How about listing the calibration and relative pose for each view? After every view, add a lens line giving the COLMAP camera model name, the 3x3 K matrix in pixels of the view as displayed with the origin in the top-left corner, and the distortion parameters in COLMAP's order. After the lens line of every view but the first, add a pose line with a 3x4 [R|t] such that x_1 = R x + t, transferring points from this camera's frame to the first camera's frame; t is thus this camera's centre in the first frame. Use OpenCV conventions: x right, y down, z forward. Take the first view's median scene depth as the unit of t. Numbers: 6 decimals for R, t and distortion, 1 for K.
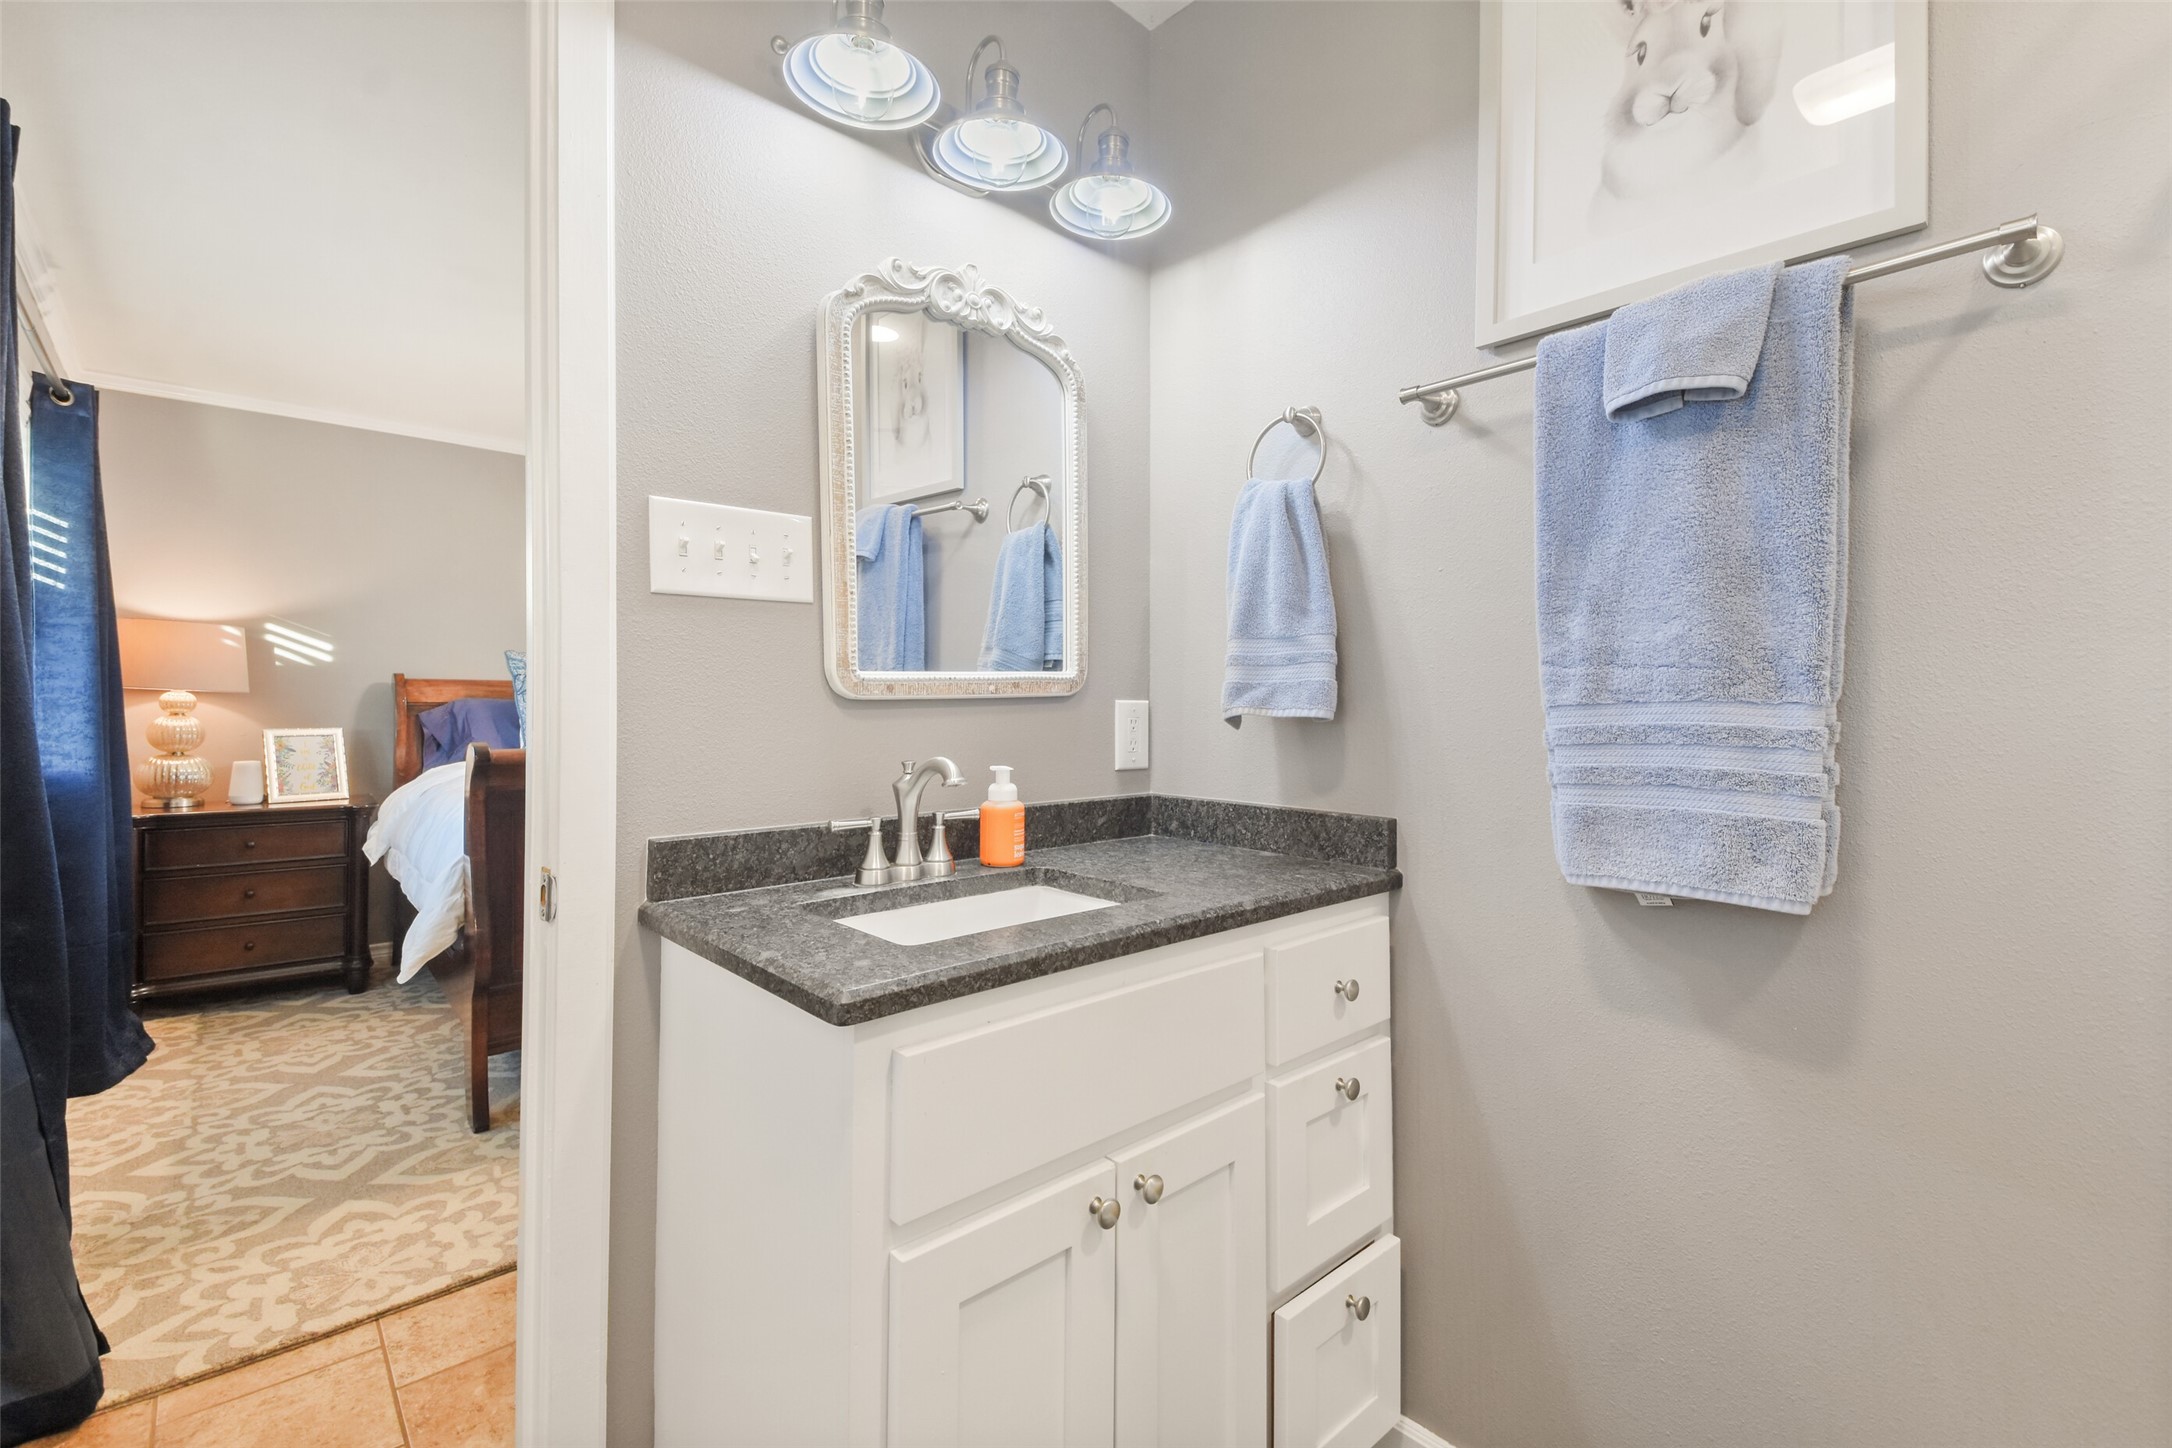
lens RADIAL K [[935.0, 0, 1087.9], [0, 935.0, 708.3], [0, 0, 1]] dist [0.071631, -0.039536]
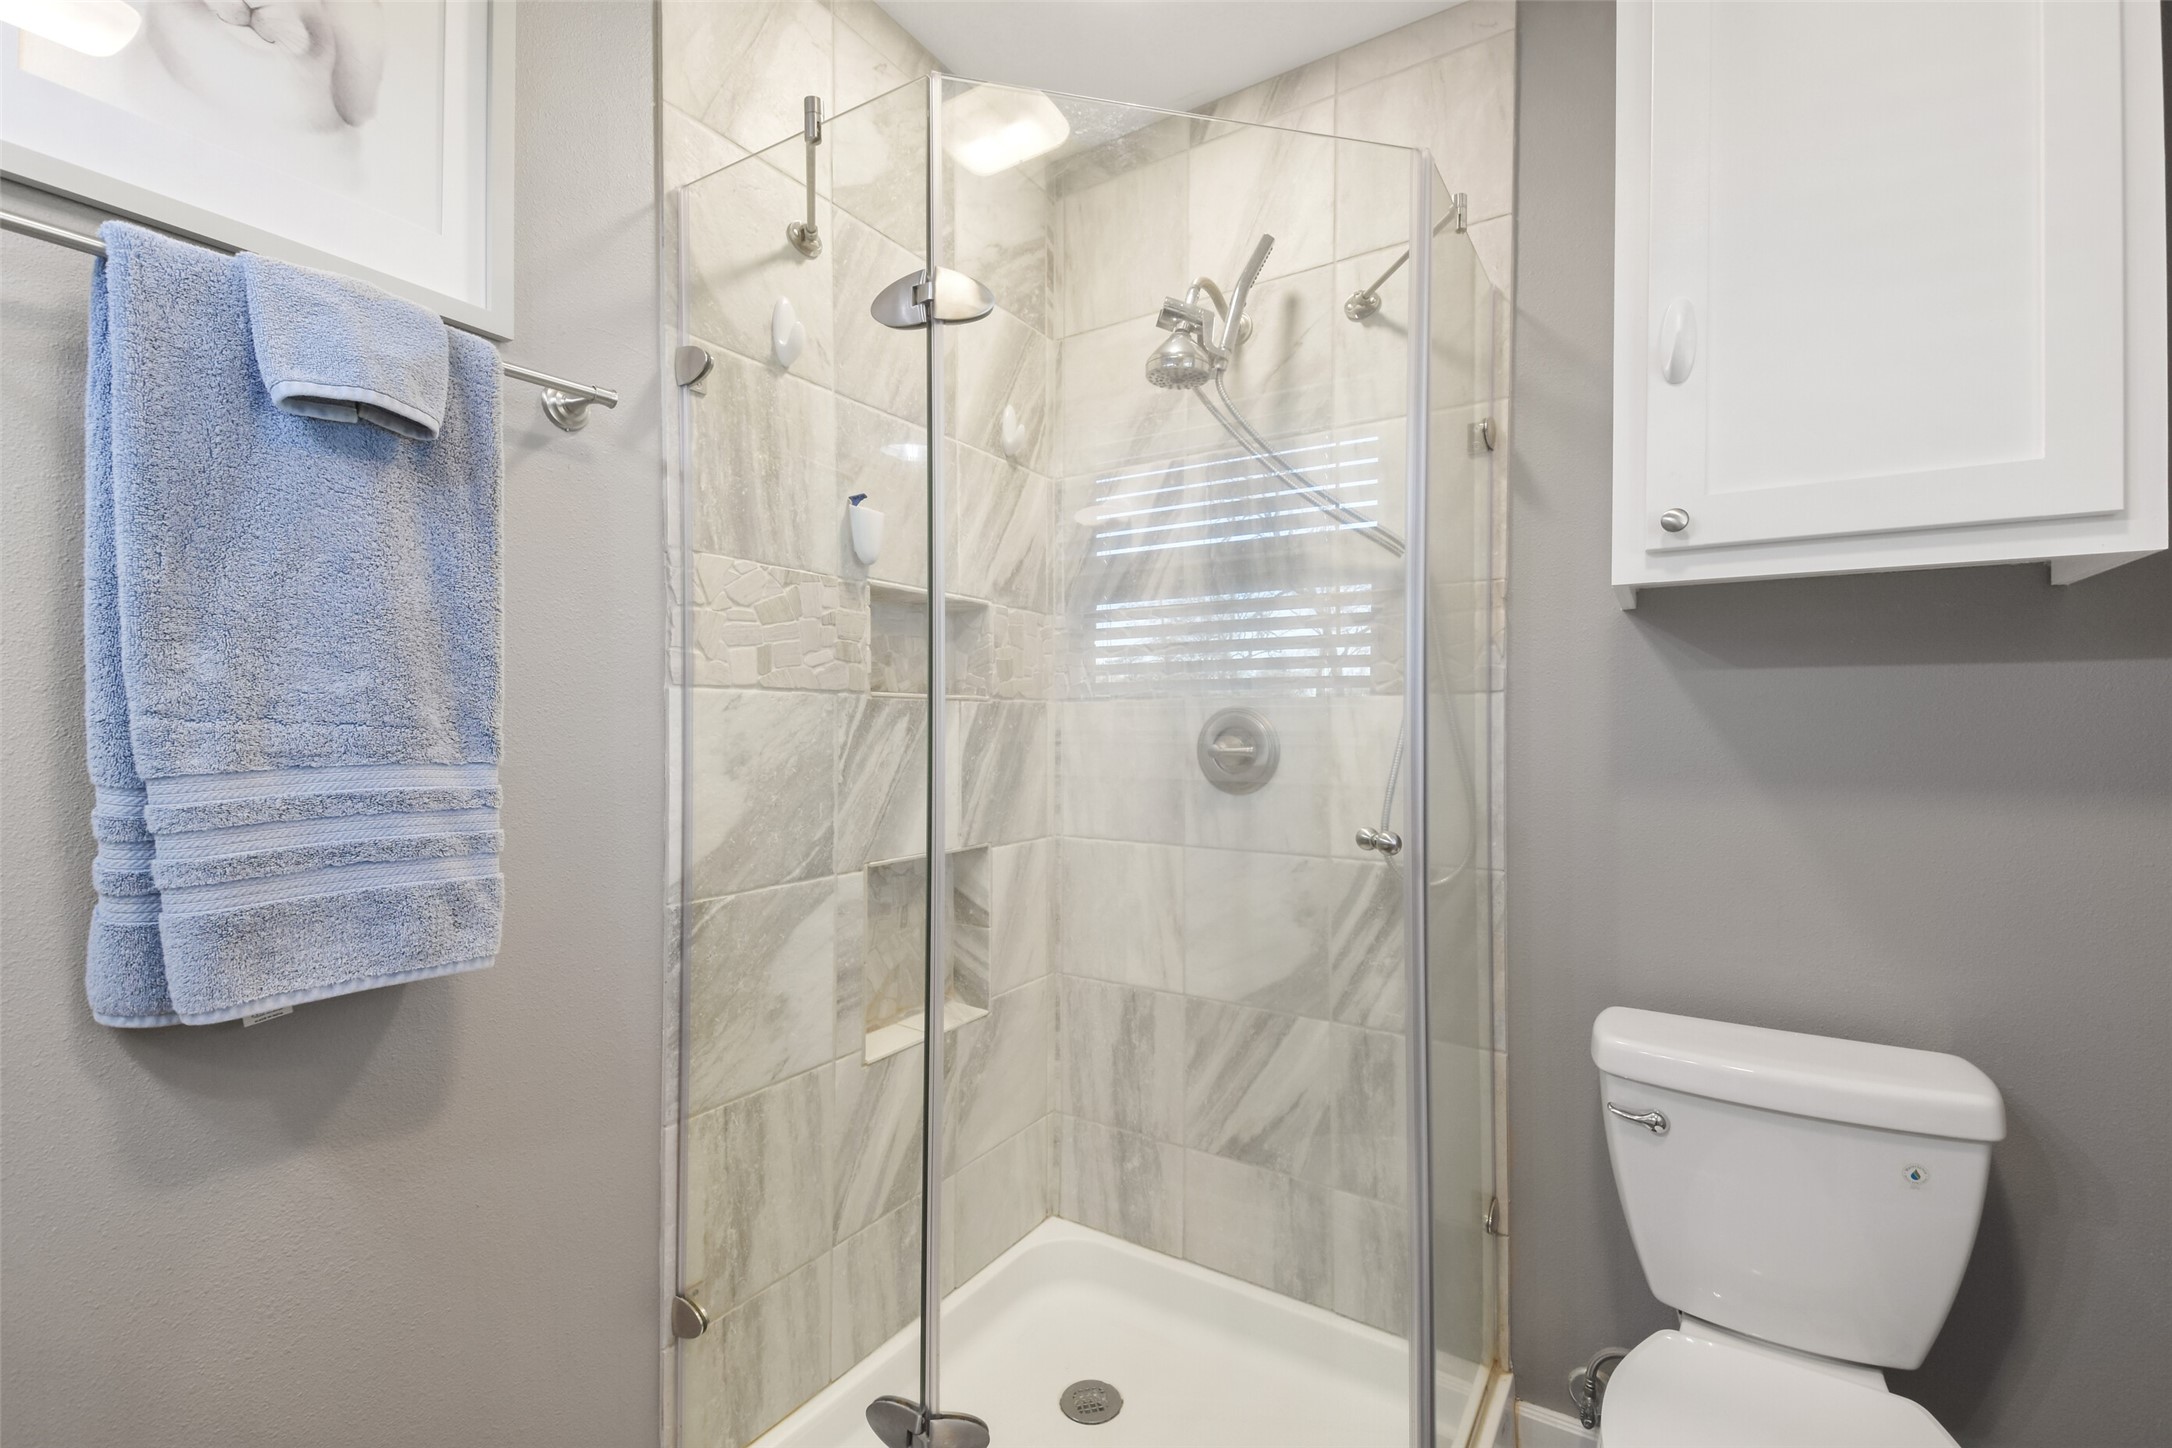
lens RADIAL K [[935.0, 0, 1087.9], [0, 935.0, 708.3], [0, 0, 1]] dist [0.071631, -0.039536]
pose [[-0.259803, 0.005670, 0.965645, -0.386215], [-0.007043, 0.999945, -0.007766, -0.055552], [-0.965636, -0.008819, -0.259749, 0.587780]]
